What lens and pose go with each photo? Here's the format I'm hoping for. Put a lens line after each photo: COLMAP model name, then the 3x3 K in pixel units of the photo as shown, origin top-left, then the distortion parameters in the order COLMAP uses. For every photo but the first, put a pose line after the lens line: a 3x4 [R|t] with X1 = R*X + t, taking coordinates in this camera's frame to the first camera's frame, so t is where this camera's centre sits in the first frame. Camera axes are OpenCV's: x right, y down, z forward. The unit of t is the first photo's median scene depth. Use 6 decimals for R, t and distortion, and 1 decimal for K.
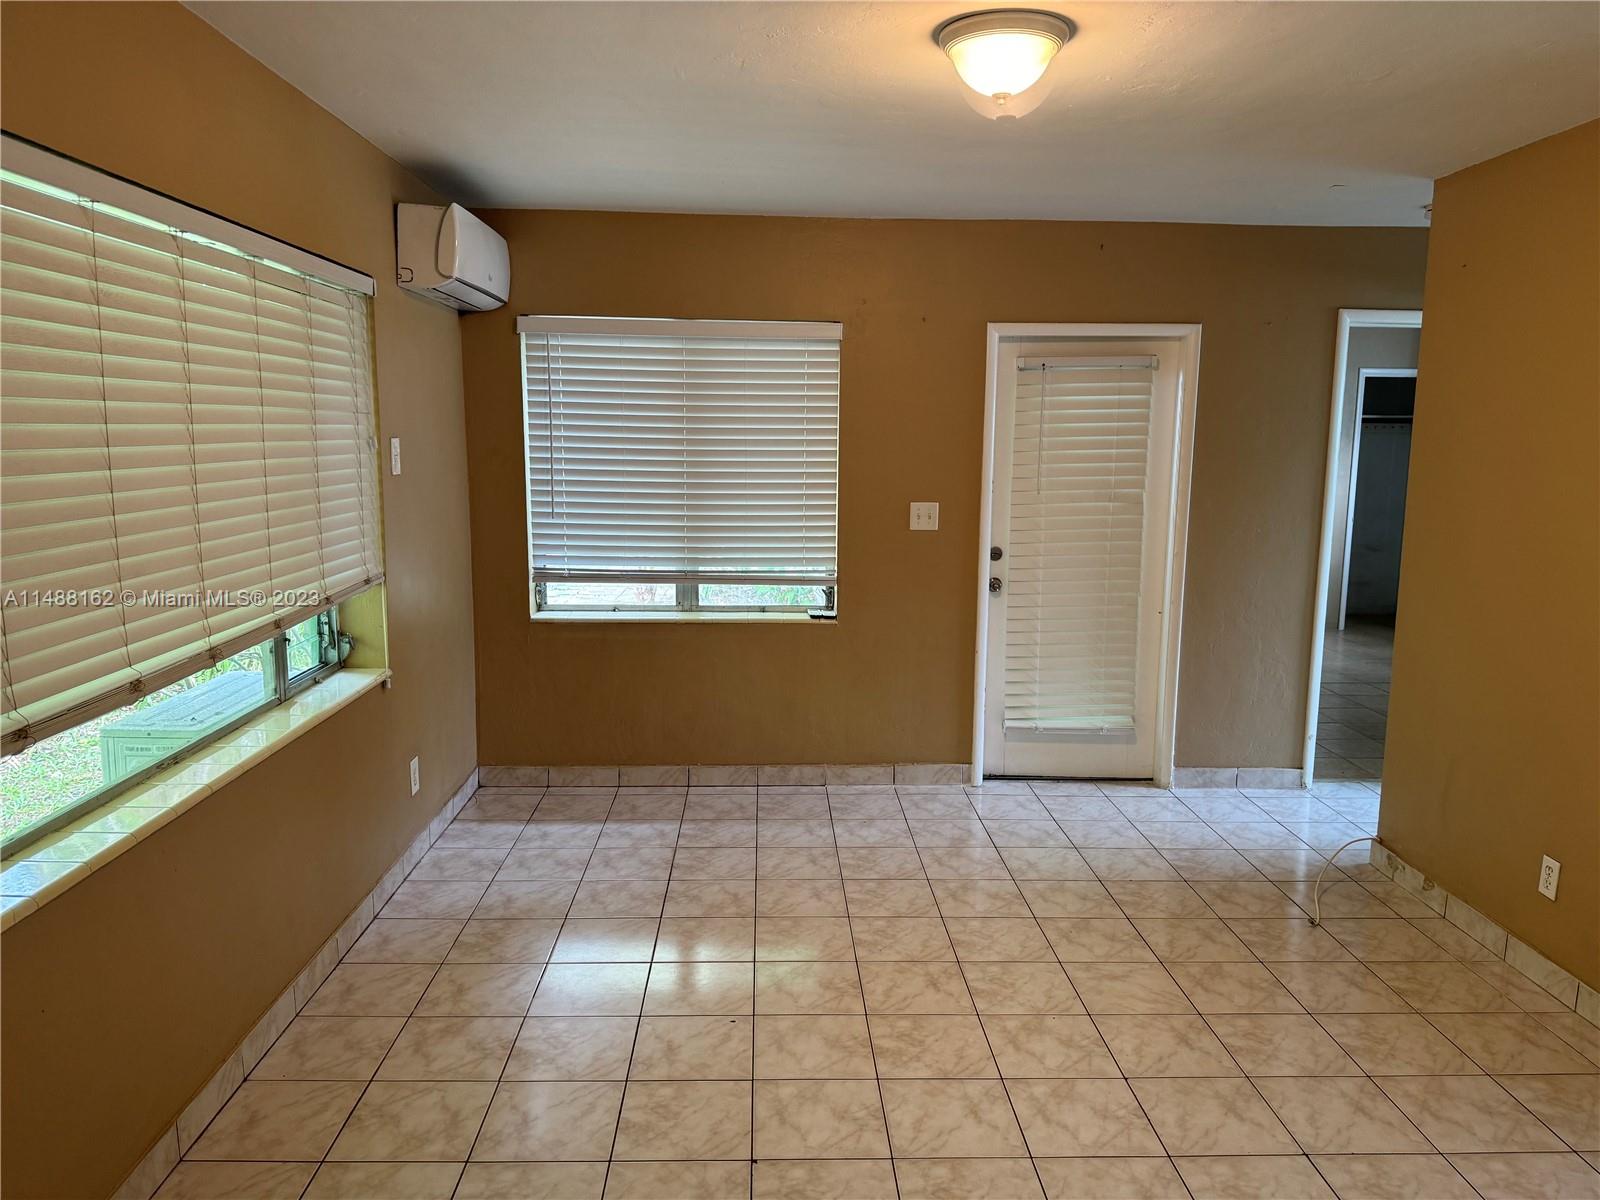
lens RADIAL K [[1114.7, 0, 802.6], [0, 1114.7, 603.8], [0, 0, 1]] dist [0.040576, -0.042842]
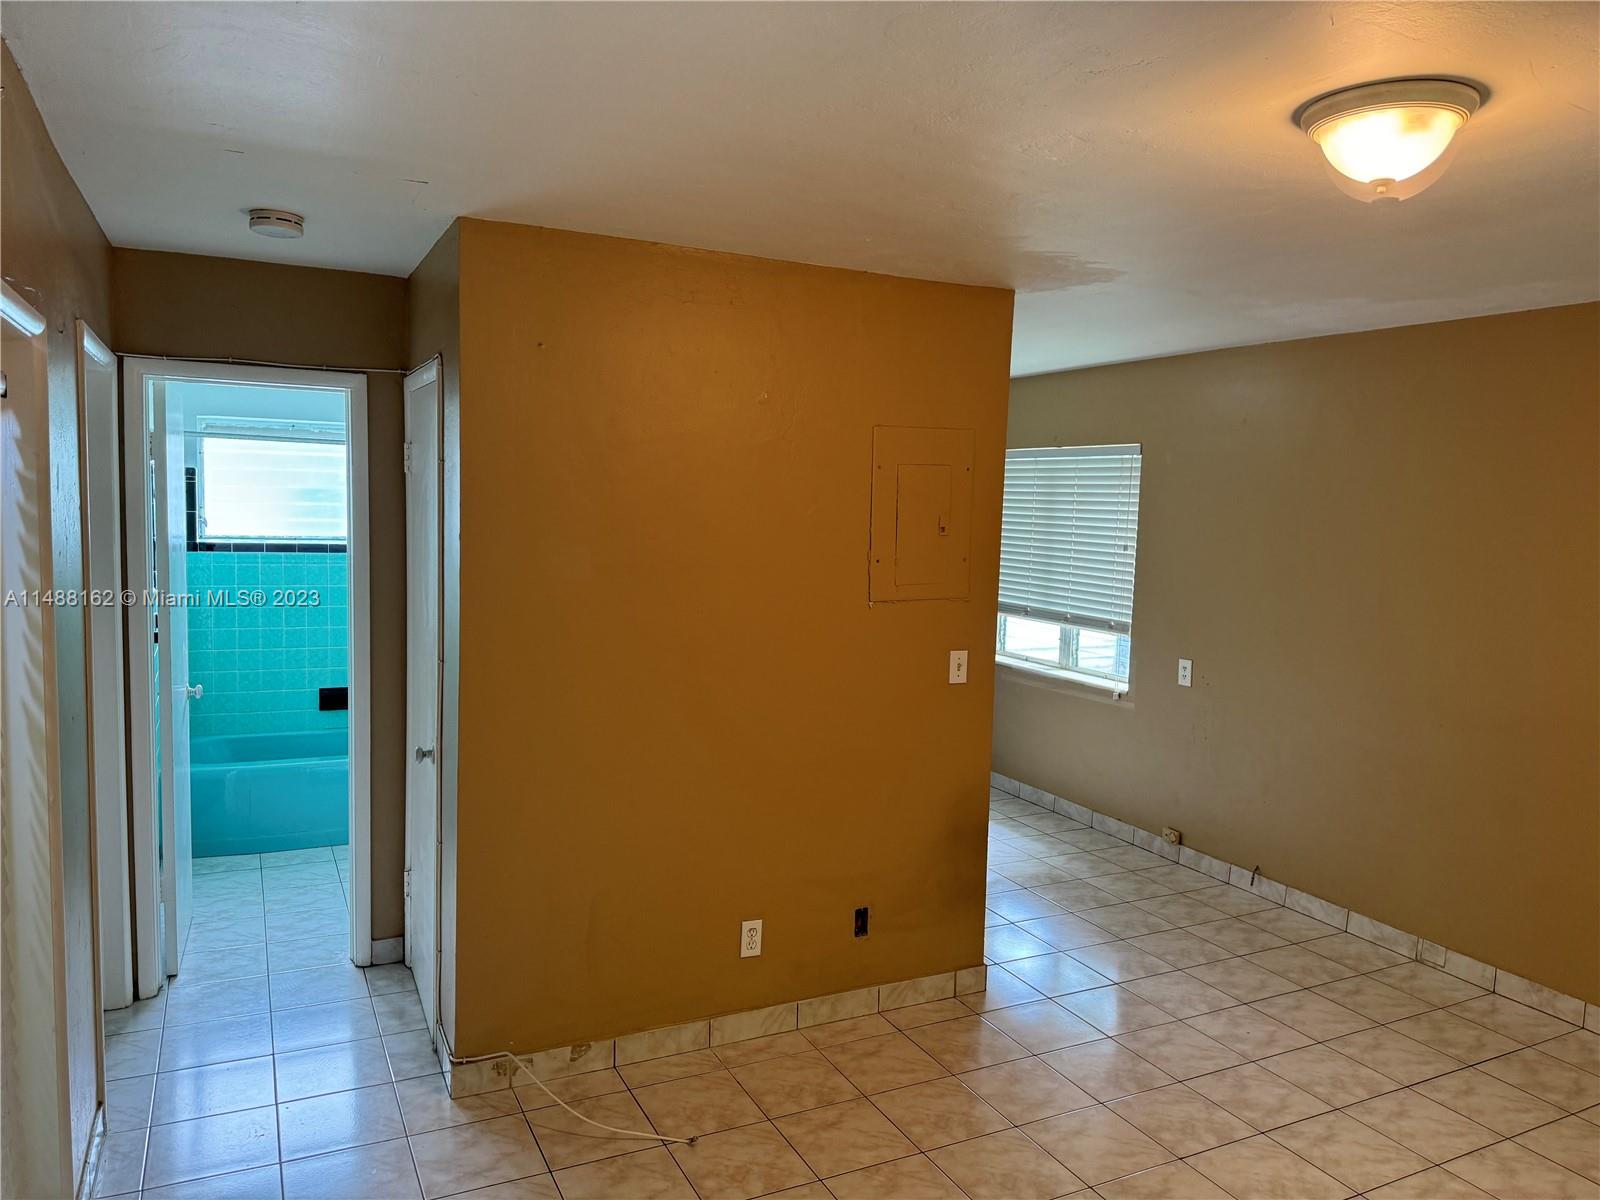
lens RADIAL K [[1114.7, 0, 800.1], [0, 1114.7, 592.2], [0, 0, 1]] dist [0.040576, -0.042842]
pose [[-0.436719, -0.091599, 0.894923, -0.282359], [0.092194, 0.985008, 0.145810, -0.228017], [-0.894861, 0.146184, -0.421726, 1.275805]]
